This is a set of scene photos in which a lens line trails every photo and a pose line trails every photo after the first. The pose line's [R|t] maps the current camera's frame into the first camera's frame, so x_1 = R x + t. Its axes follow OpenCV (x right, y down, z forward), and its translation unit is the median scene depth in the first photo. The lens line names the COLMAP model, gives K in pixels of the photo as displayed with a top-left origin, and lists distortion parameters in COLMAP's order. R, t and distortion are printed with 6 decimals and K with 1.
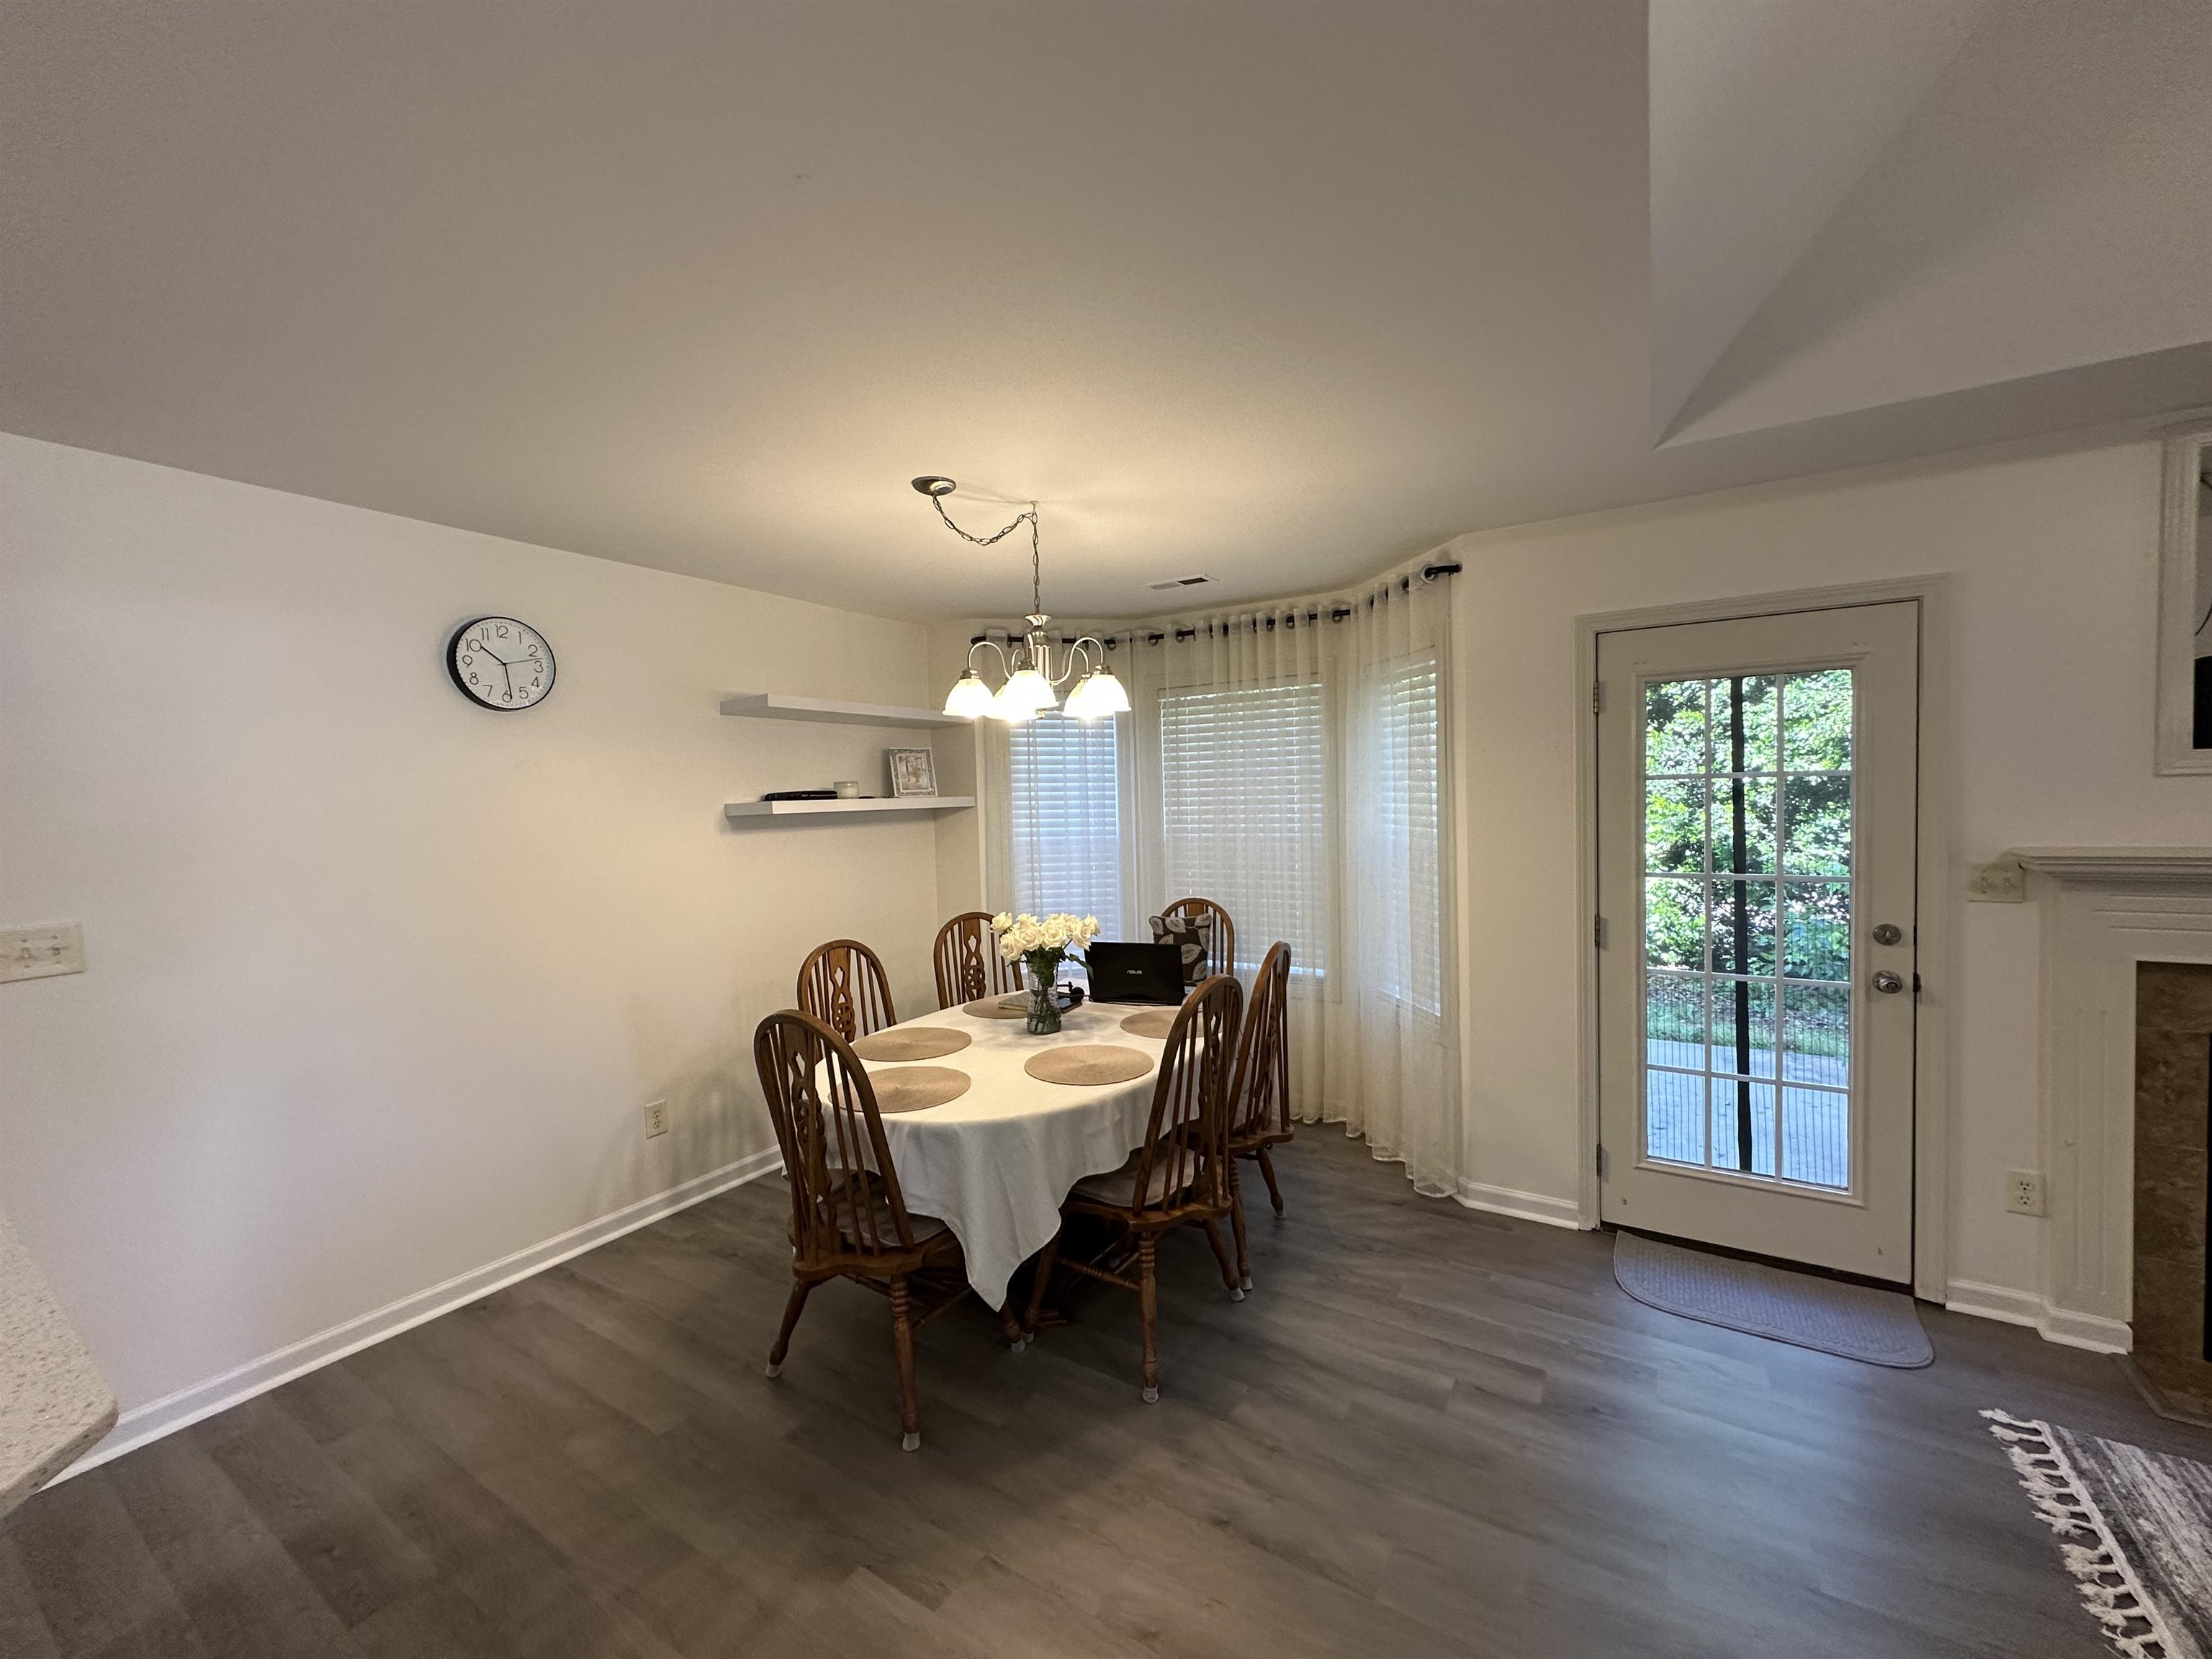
lens RADIAL K [[879.2, 0, 1103.6], [0, 879.2, 827.1], [0, 0, 1]] dist [-0.001030, 0.000550]
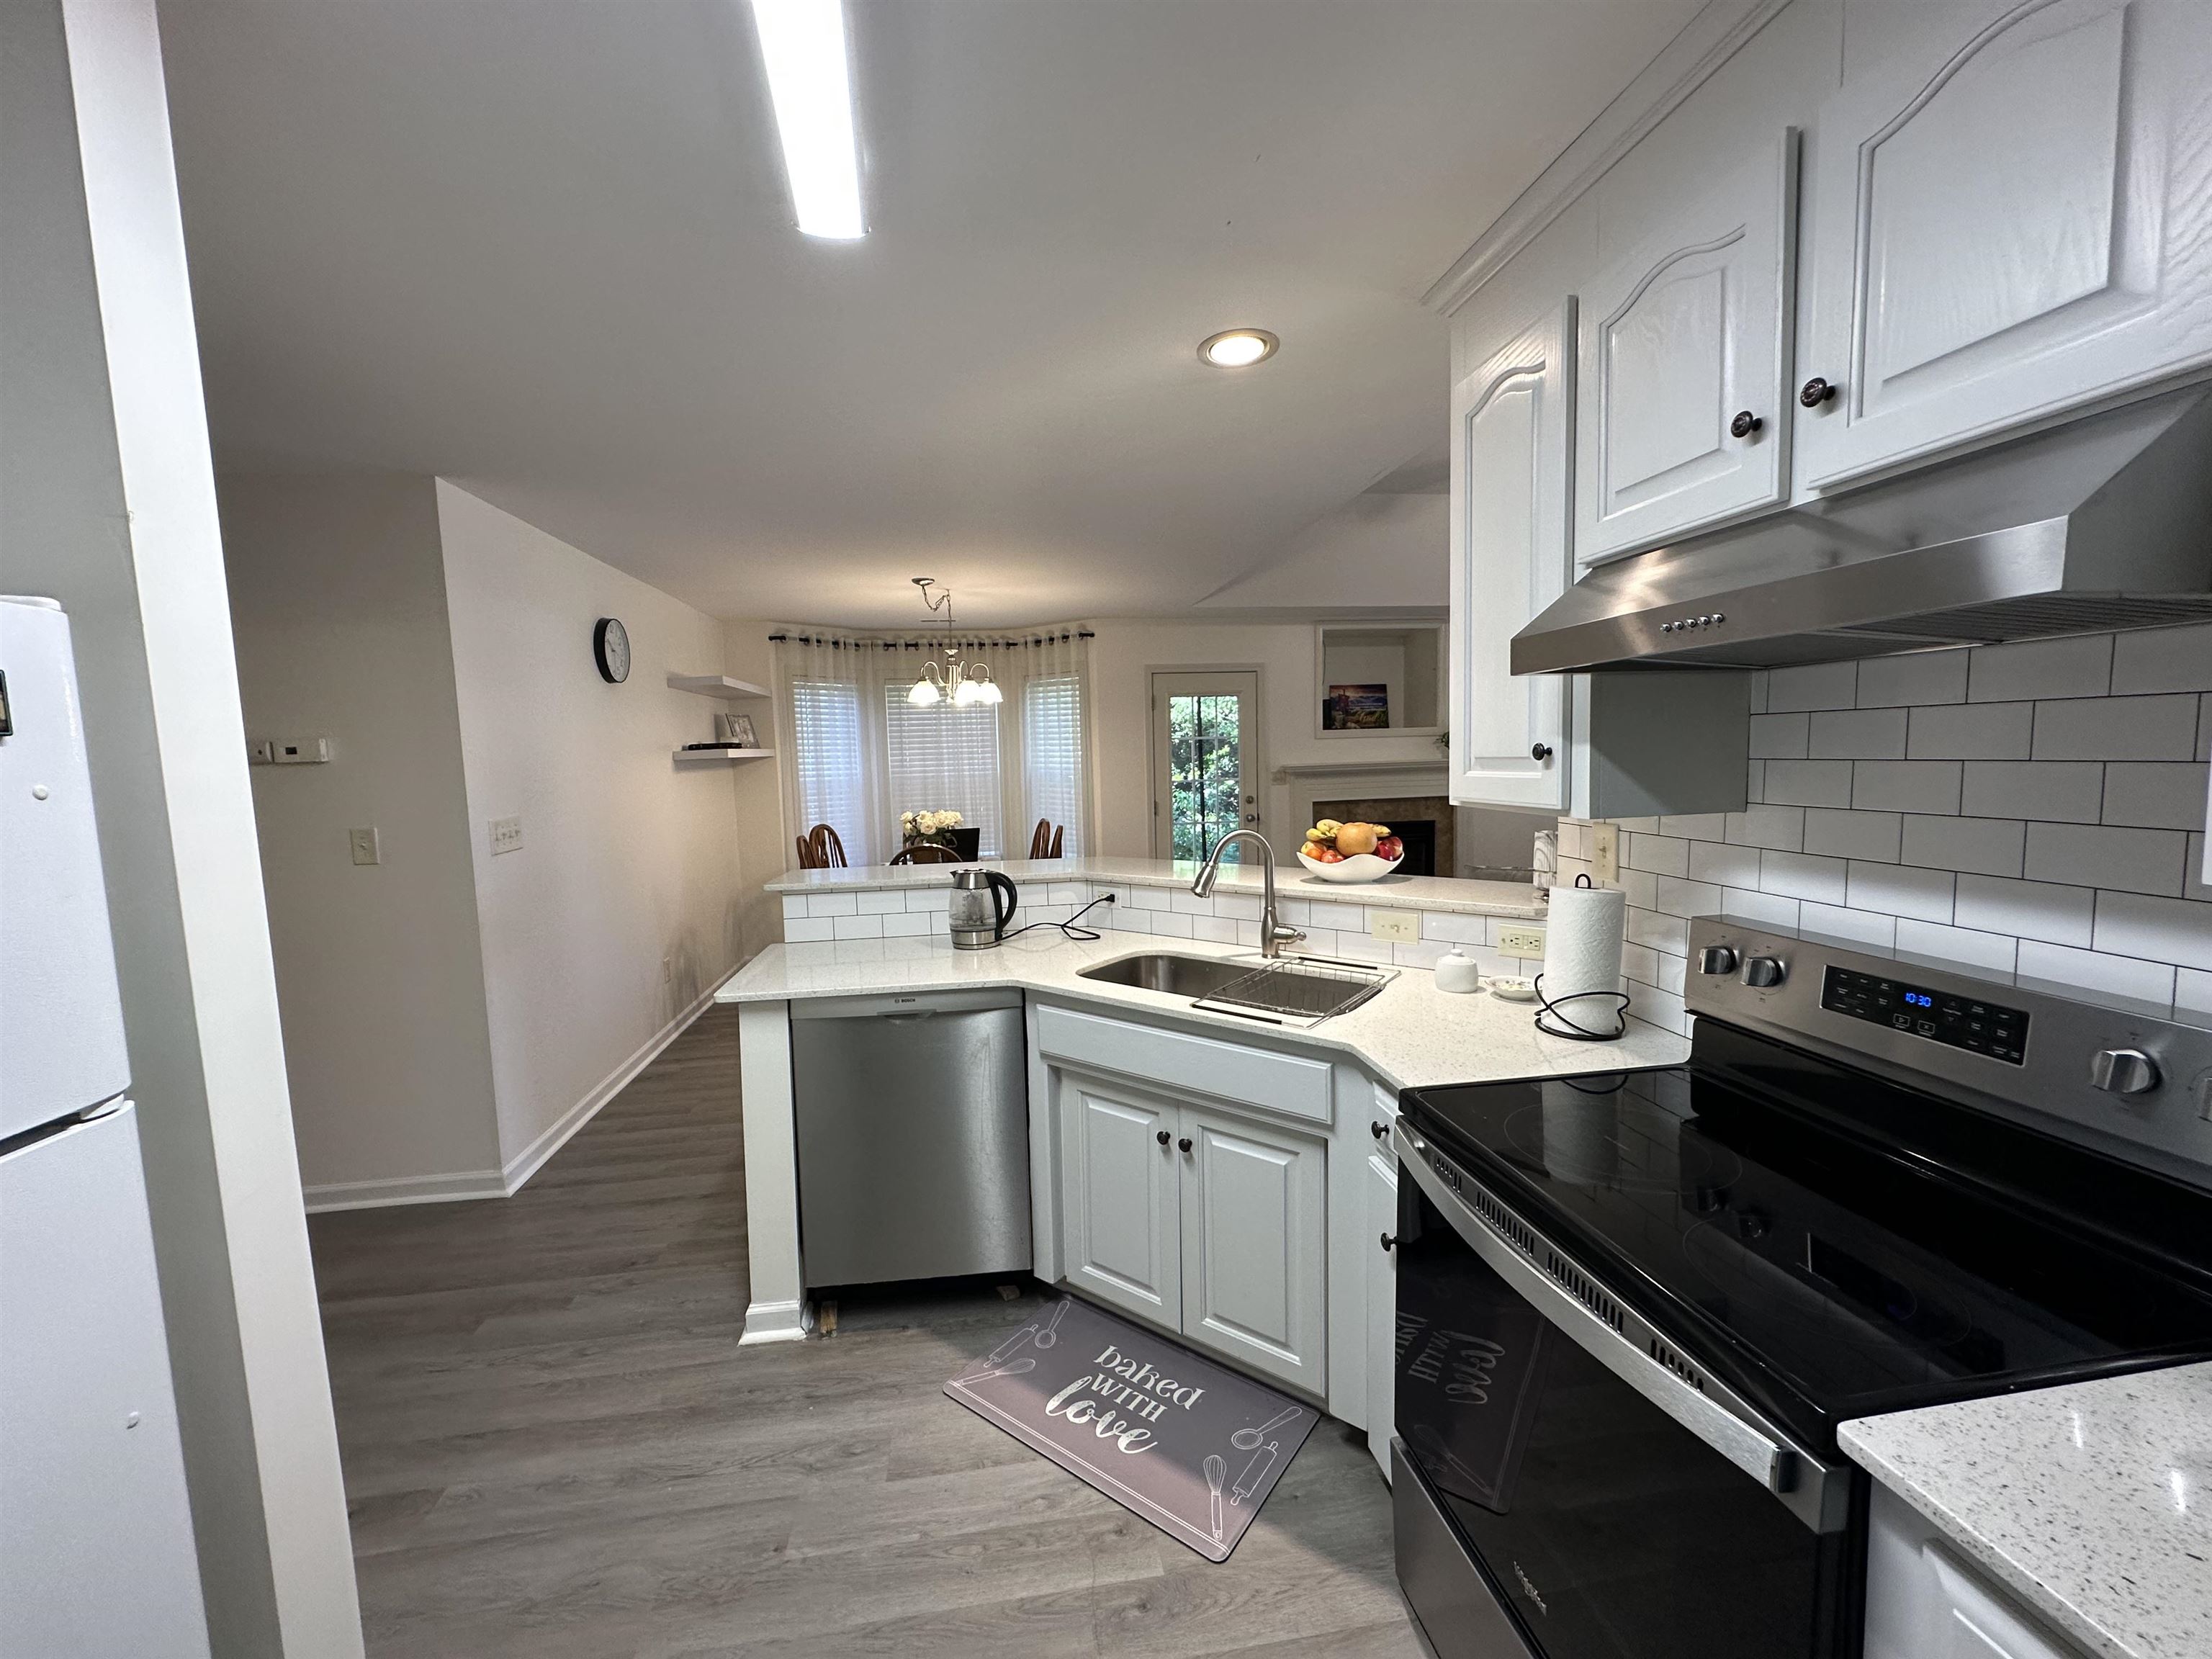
lens RADIAL K [[879.2, 0, 1101.8], [0, 879.2, 828.7], [0, 0, 1]] dist [-0.001030, 0.000550]
pose [[0.761918, -0.054282, 0.645394, -1.063728], [0.031920, 0.998418, 0.046290, 0.069739], [-0.646886, -0.014669, 0.762446, -0.663598]]
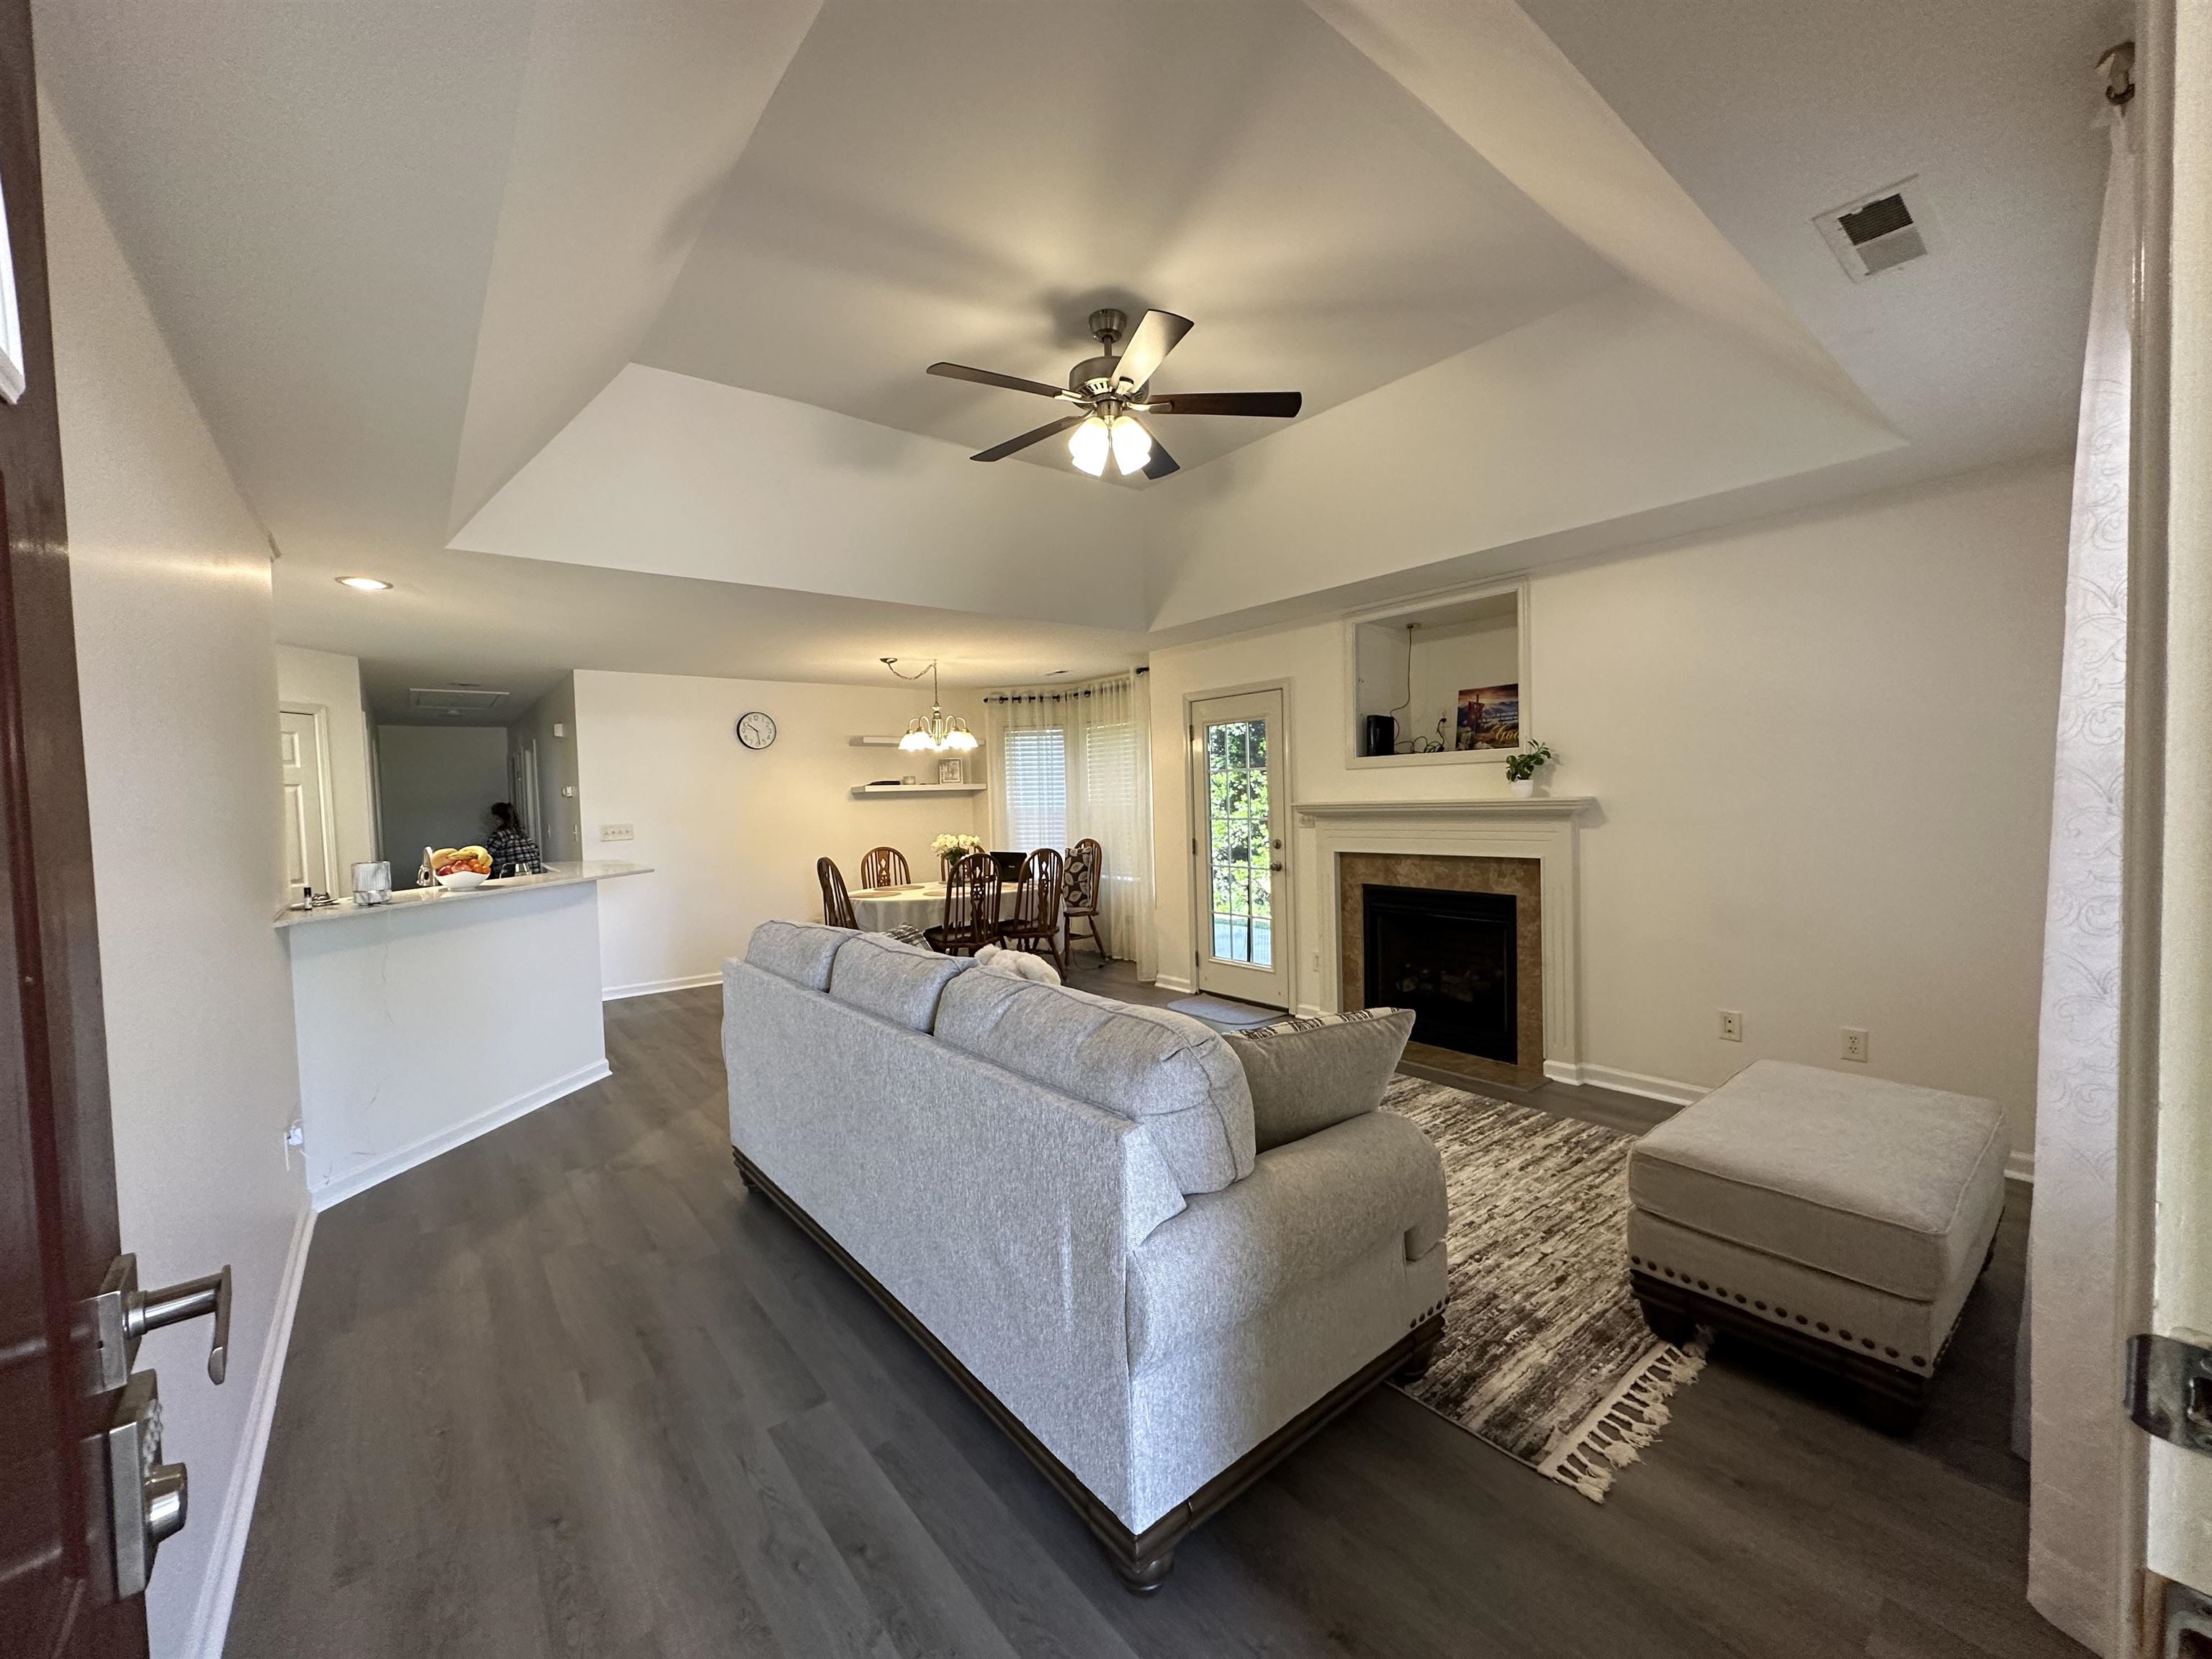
lens RADIAL K [[879.2, 0, 1102.0], [0, 879.2, 829.5], [0, 0, 1]] dist [-0.001030, 0.000550]
pose [[0.945097, 0.011292, -0.326595, 1.120139], [-0.007440, 0.999887, 0.013042, 0.058597], [0.326705, -0.009896, 0.945074, -1.101058]]
